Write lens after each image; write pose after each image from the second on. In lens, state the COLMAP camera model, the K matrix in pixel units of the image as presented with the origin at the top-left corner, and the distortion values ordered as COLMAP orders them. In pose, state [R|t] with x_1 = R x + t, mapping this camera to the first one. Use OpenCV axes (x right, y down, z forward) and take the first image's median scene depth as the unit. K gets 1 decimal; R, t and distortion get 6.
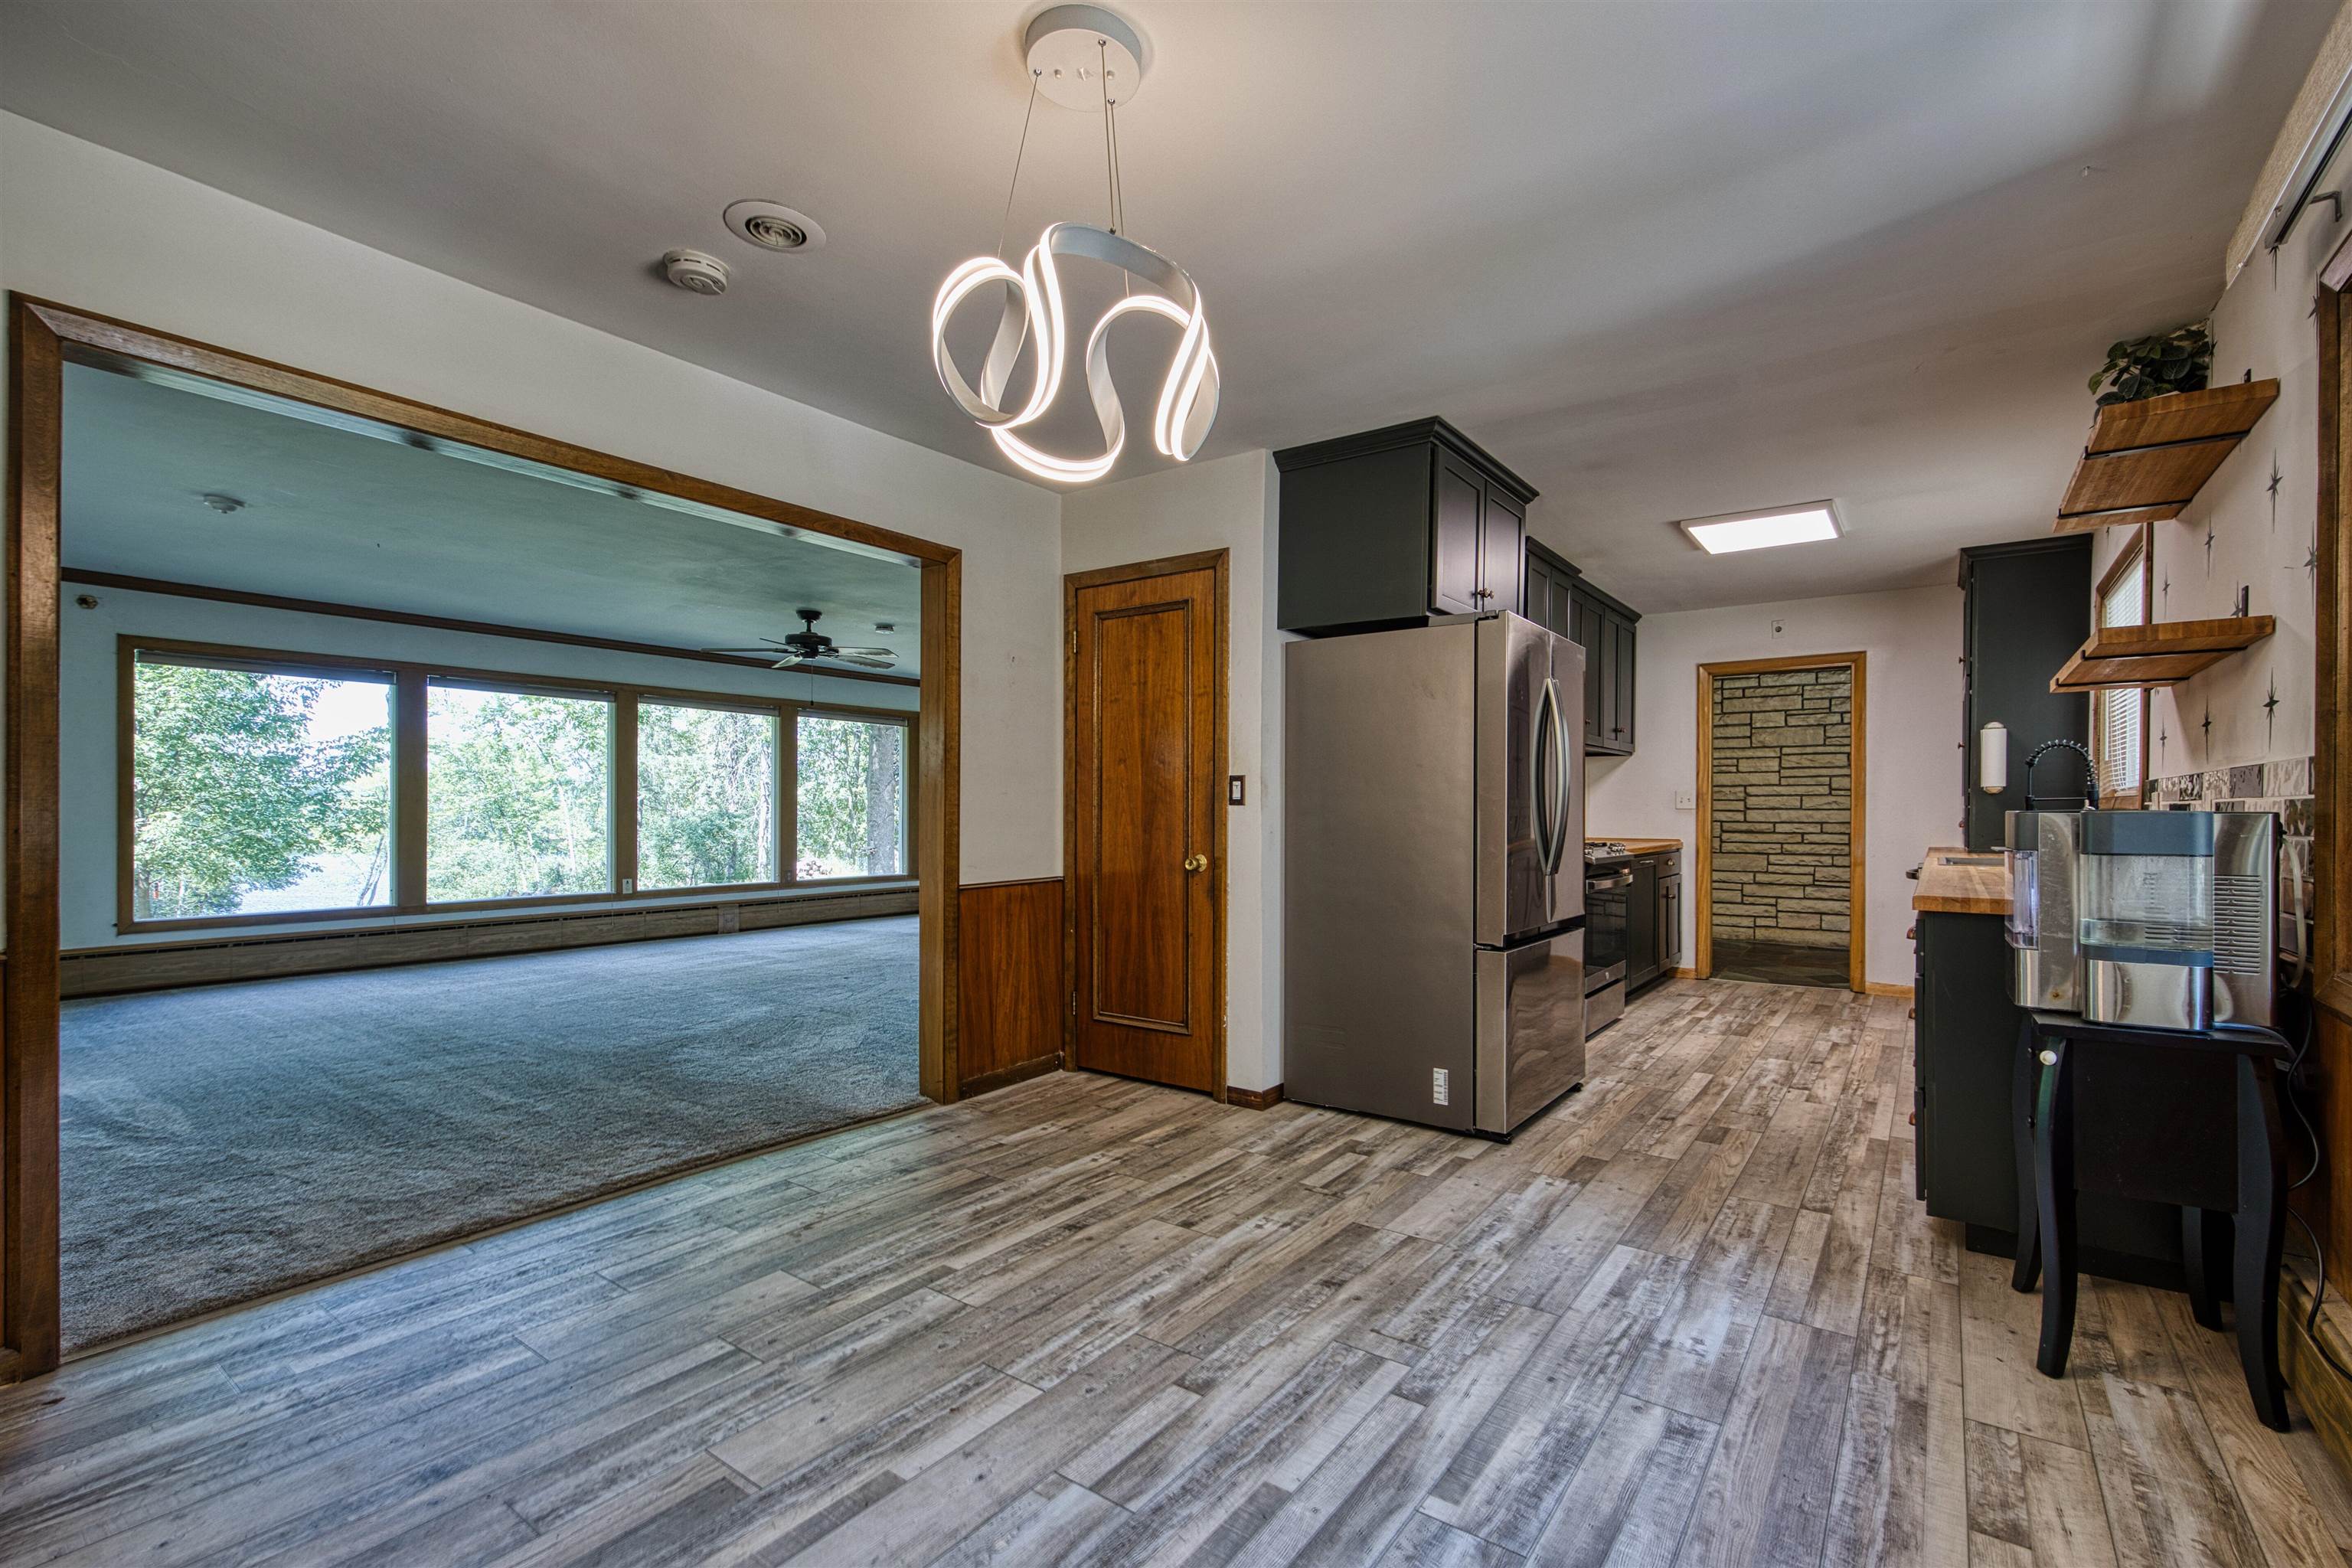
lens RADIAL K [[1034.0, 0, 1236.7], [0, 1034.0, 812.7], [0, 0, 1]] dist [0.003713, 0.001156]
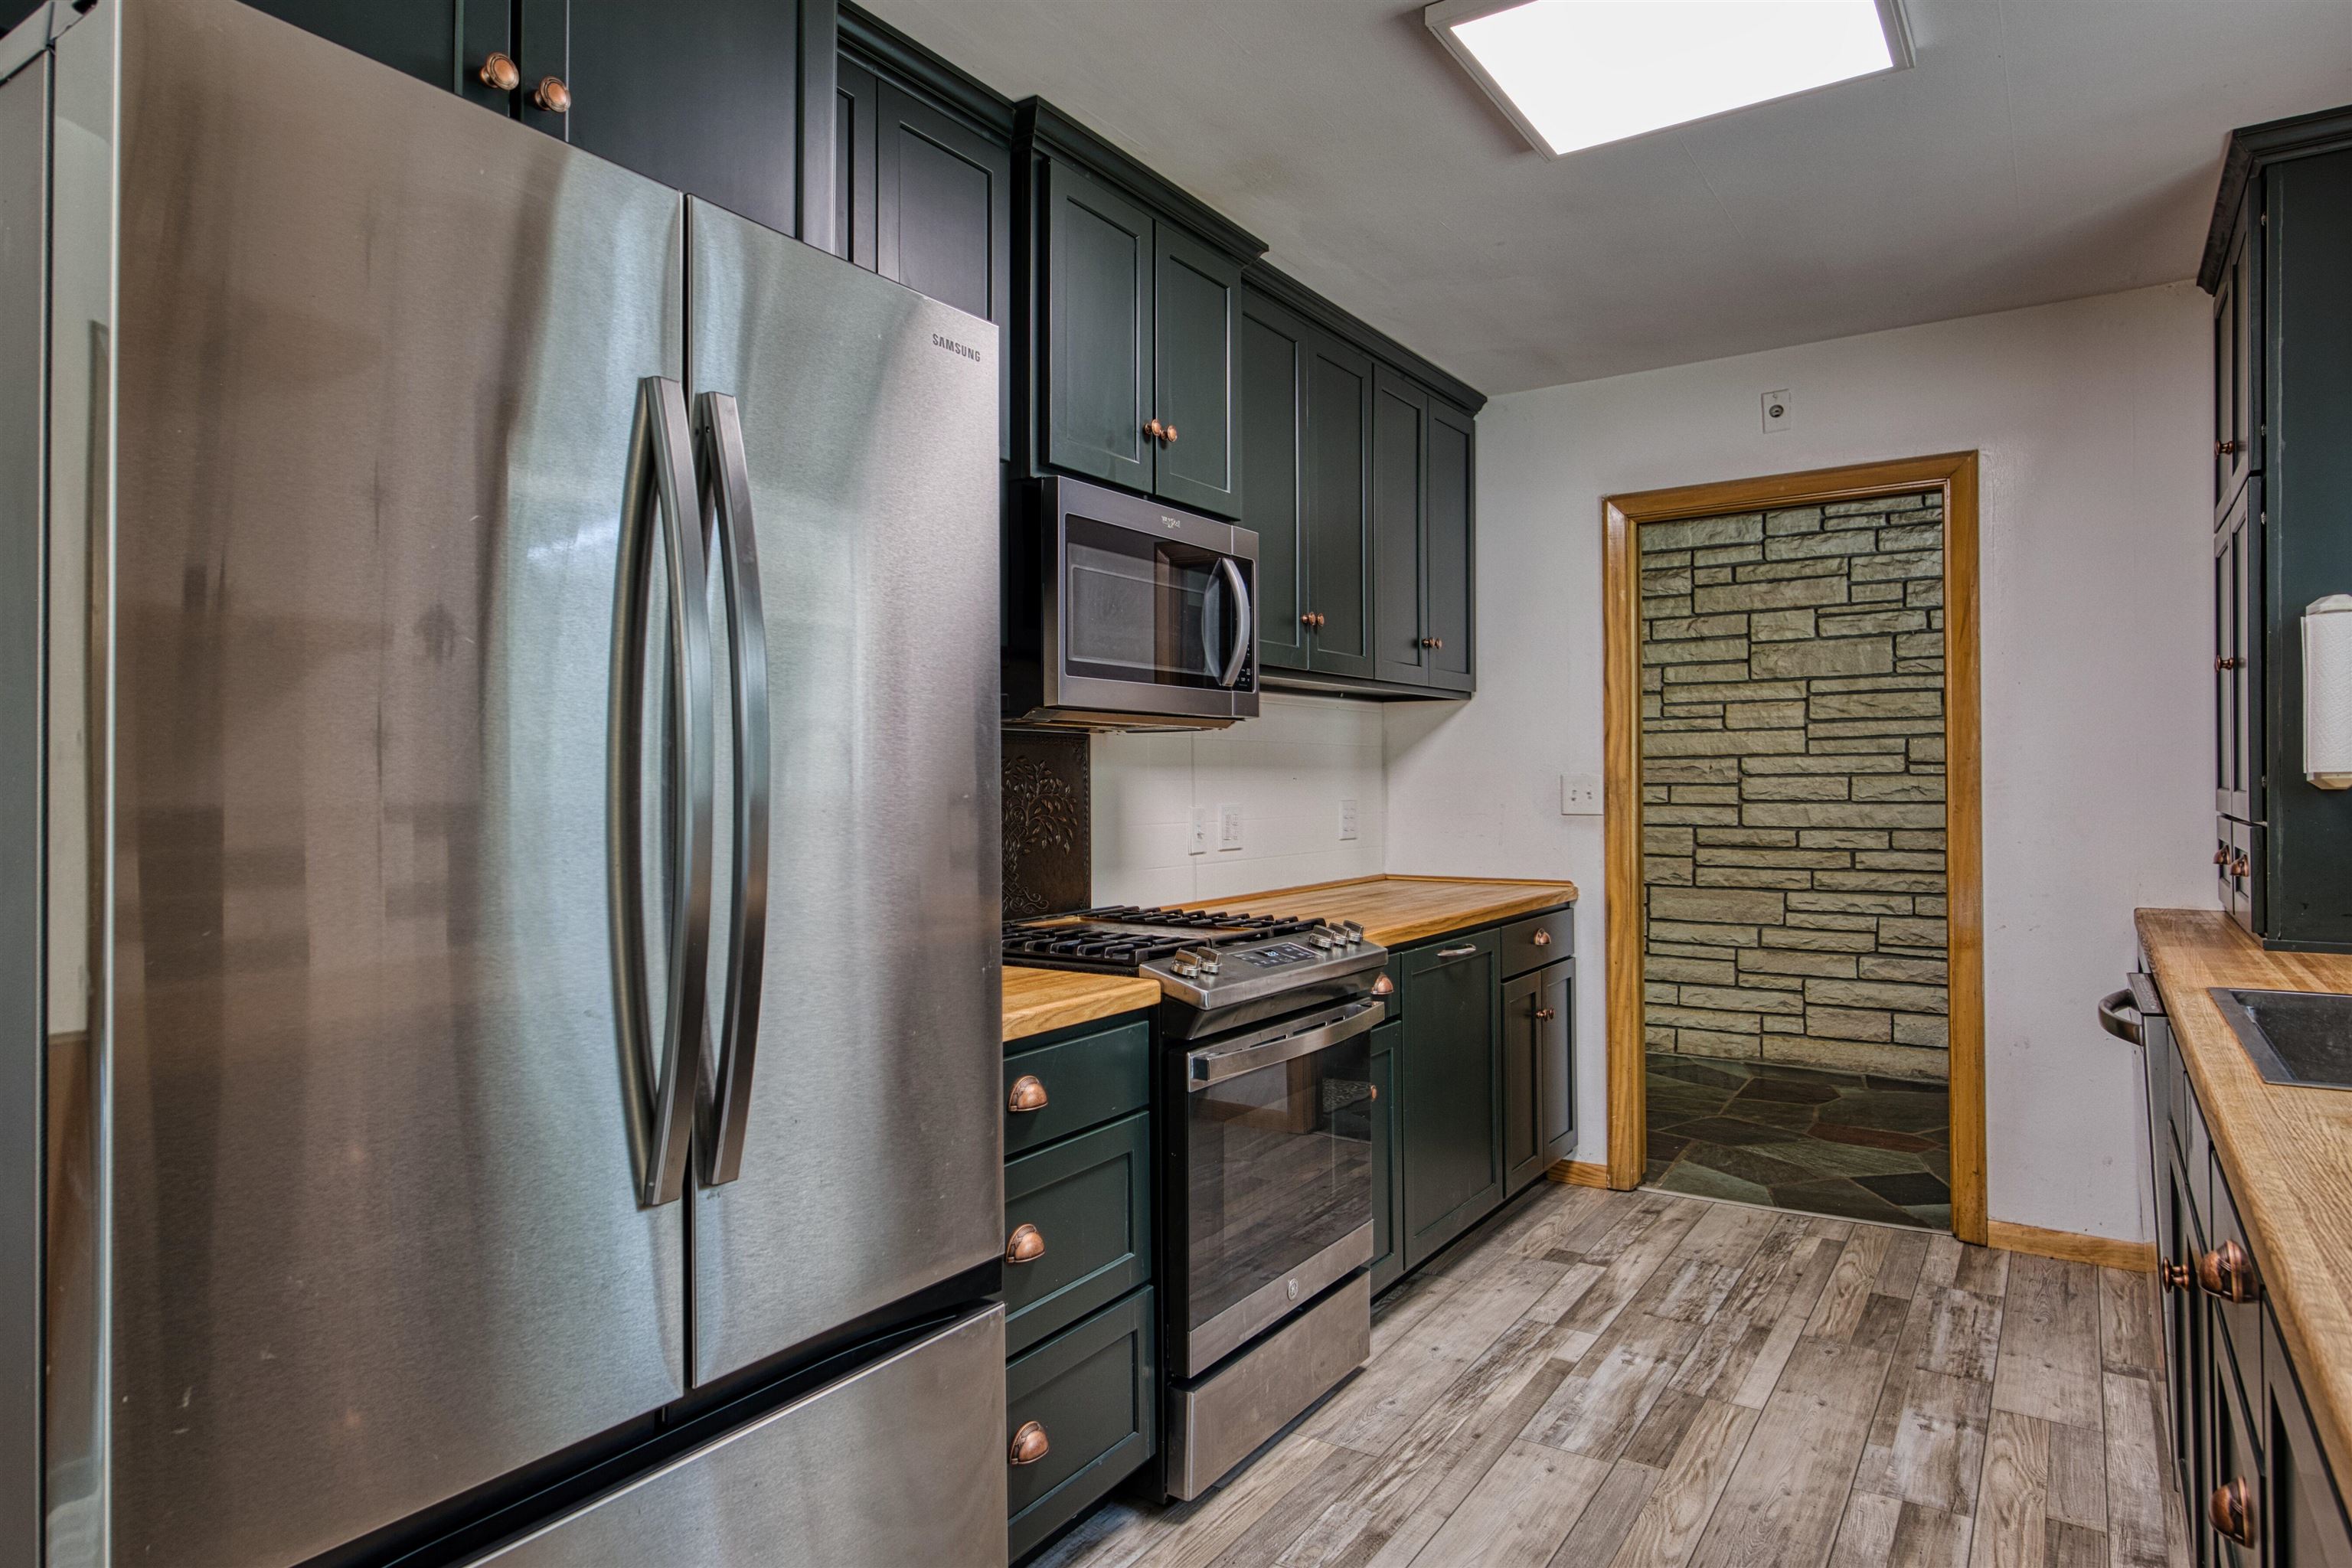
lens RADIAL K [[1265.4, 0, 1173.5], [0, 1265.4, 772.5], [0, 0, 1]] dist [0.001996, 0.000110]
pose [[0.999790, -0.012008, -0.016591, 0.229774], [0.011927, 0.999916, -0.004987, -0.018780], [0.016649, 0.004788, 0.999850, 0.383523]]
